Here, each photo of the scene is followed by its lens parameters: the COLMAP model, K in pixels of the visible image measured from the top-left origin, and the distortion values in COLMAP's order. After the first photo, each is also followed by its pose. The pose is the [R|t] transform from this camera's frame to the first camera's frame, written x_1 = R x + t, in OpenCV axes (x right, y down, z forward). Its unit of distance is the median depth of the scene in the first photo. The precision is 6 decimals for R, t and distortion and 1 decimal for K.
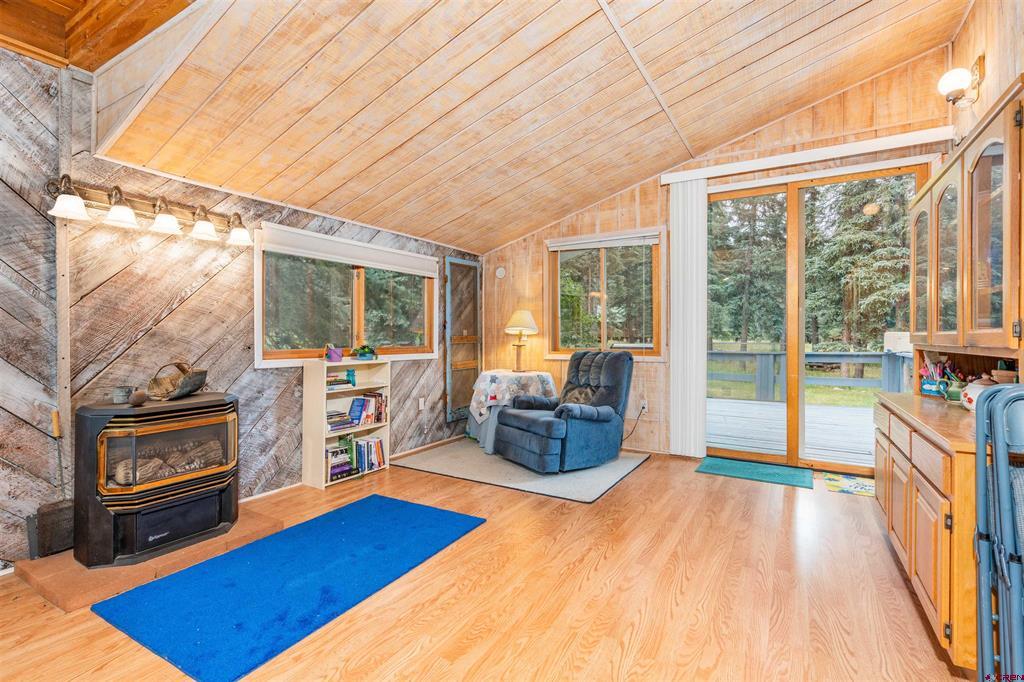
lens RADIAL K [[480.2, 0, 514.0], [0, 480.2, 335.2], [0, 0, 1]] dist [-0.006554, 0.001441]
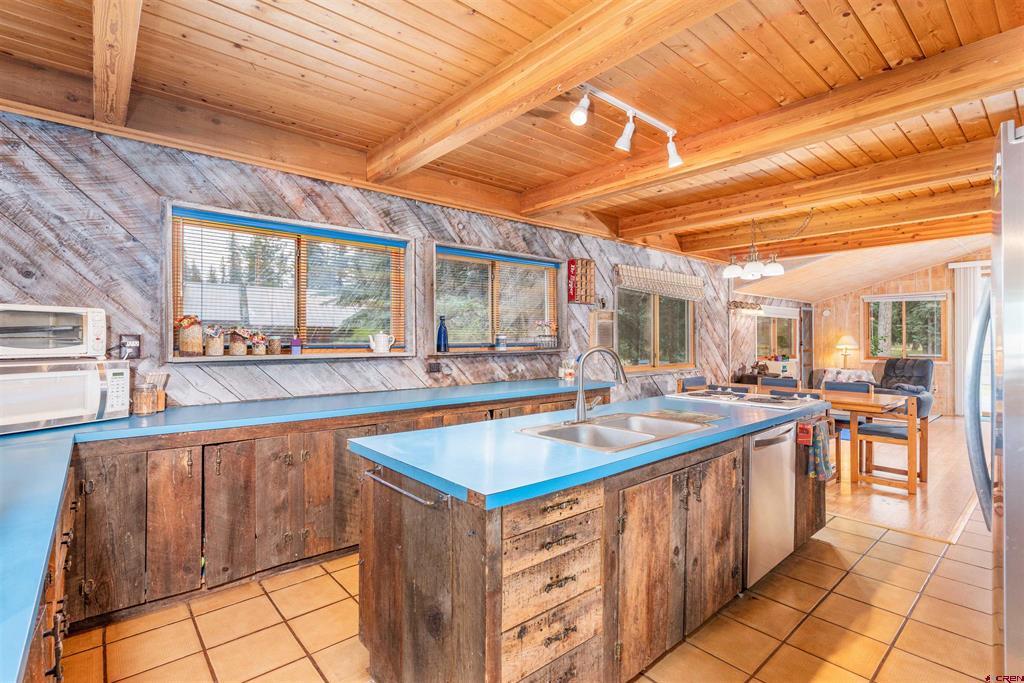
lens RADIAL K [[480.2, 0, 506.6], [0, 480.2, 341.5], [0, 0, 1]] dist [-0.006554, 0.001441]
pose [[0.943005, -0.002678, -0.332767, -0.624697], [0.004140, 0.999985, 0.003684, -0.043594], [0.332752, -0.004852, 0.943002, -1.186894]]
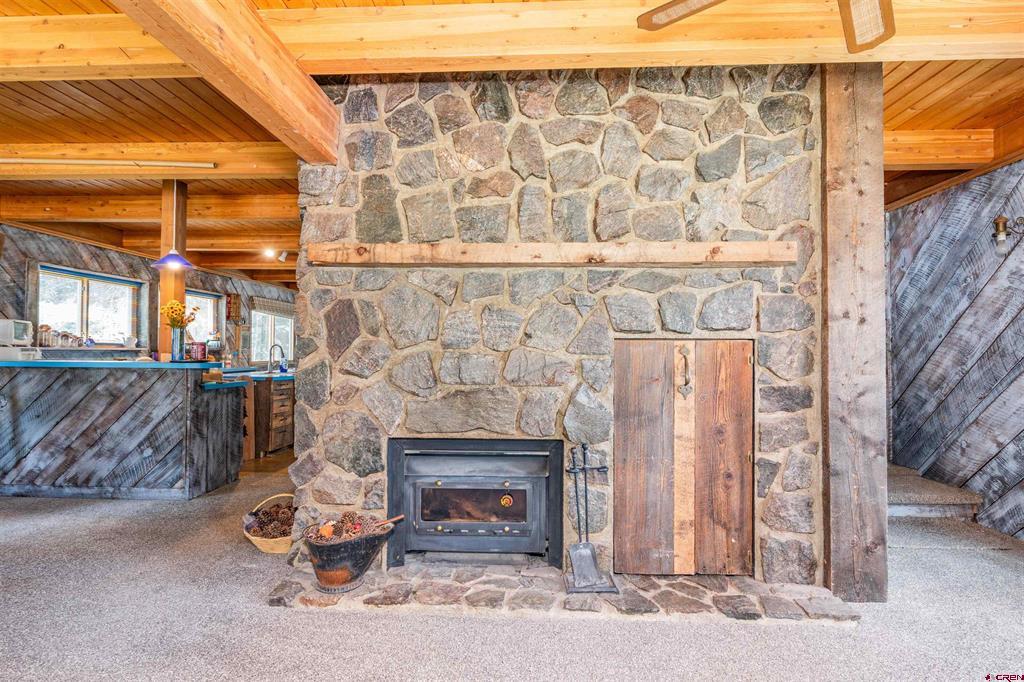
lens RADIAL K [[480.2, 0, 504.0], [0, 480.2, 337.6], [0, 0, 1]] dist [-0.006554, 0.001441]
pose [[0.884918, 0.009072, 0.465659, -0.810978], [0.002353, 0.999710, -0.023949, -0.010161], [-0.465741, 0.022289, 0.884640, -2.439426]]
